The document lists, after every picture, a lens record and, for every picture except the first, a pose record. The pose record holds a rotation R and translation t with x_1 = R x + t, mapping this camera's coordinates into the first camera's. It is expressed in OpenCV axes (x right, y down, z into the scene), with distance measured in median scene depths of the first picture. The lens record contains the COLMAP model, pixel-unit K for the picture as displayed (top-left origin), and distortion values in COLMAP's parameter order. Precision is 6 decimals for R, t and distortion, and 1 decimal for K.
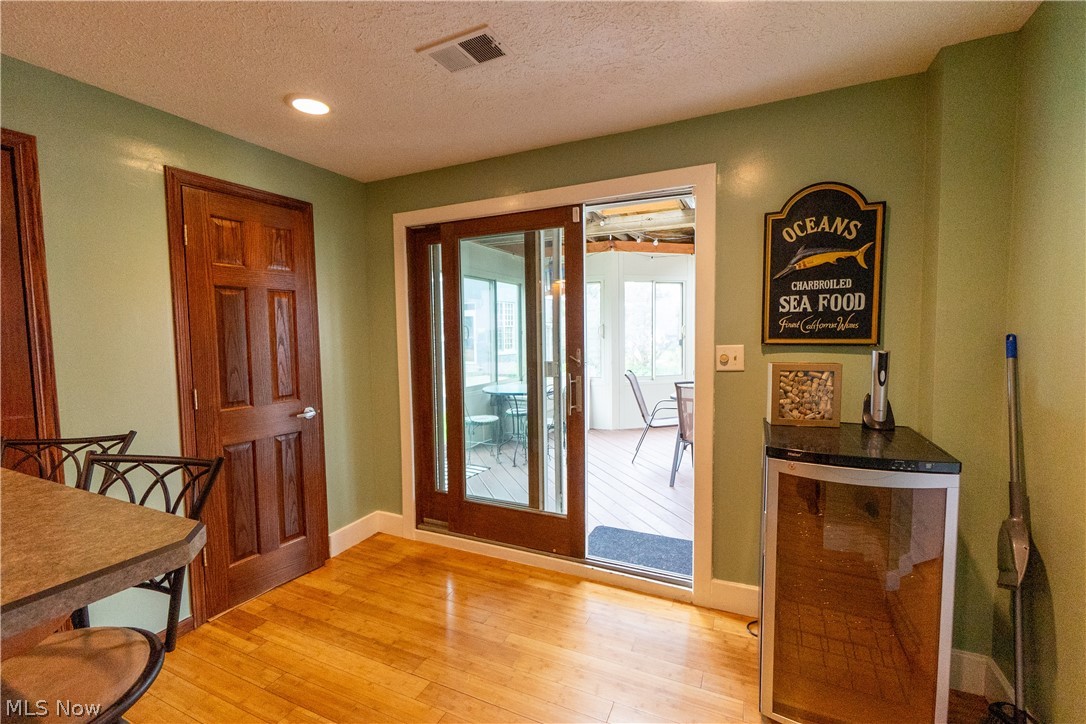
lens RADIAL K [[464.0, 0, 543.1], [0, 464.0, 359.0], [0, 0, 1]] dist [-0.004749, 0.001930]
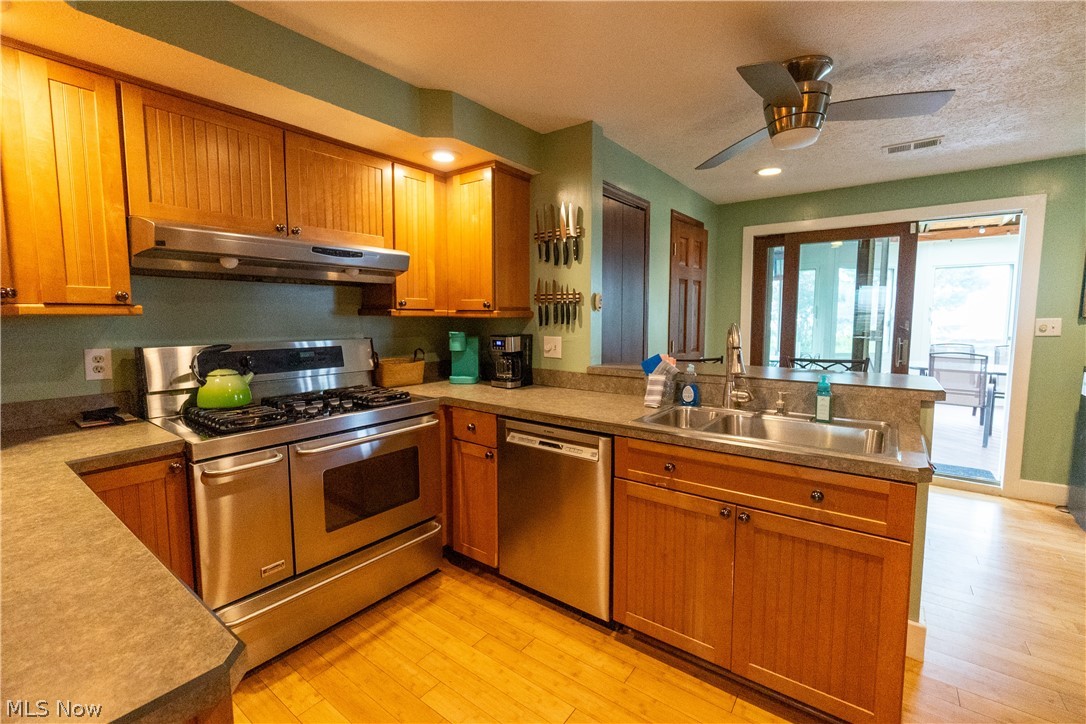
lens RADIAL K [[464.0, 0, 546.0], [0, 464.0, 356.8], [0, 0, 1]] dist [-0.004749, 0.001930]
pose [[0.978173, 0.028667, -0.205803, -0.904121], [-0.021753, 0.999123, 0.035783, 0.077758], [0.206649, -0.030525, 0.977939, -0.809197]]
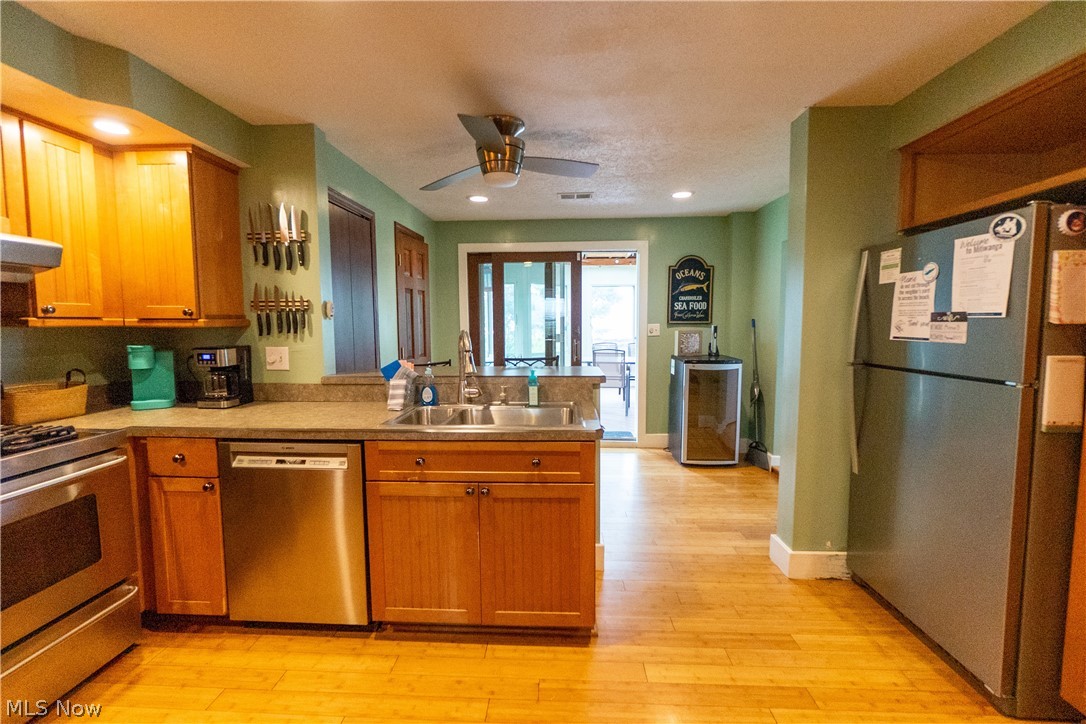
lens RADIAL K [[464.0, 0, 543.6], [0, 464.0, 356.7], [0, 0, 1]] dist [-0.004749, 0.001930]
pose [[0.927377, -0.021814, 0.373491, -0.965558], [0.015938, 0.999696, 0.018814, 0.080151], [-0.373787, -0.011495, 0.927443, -0.897815]]
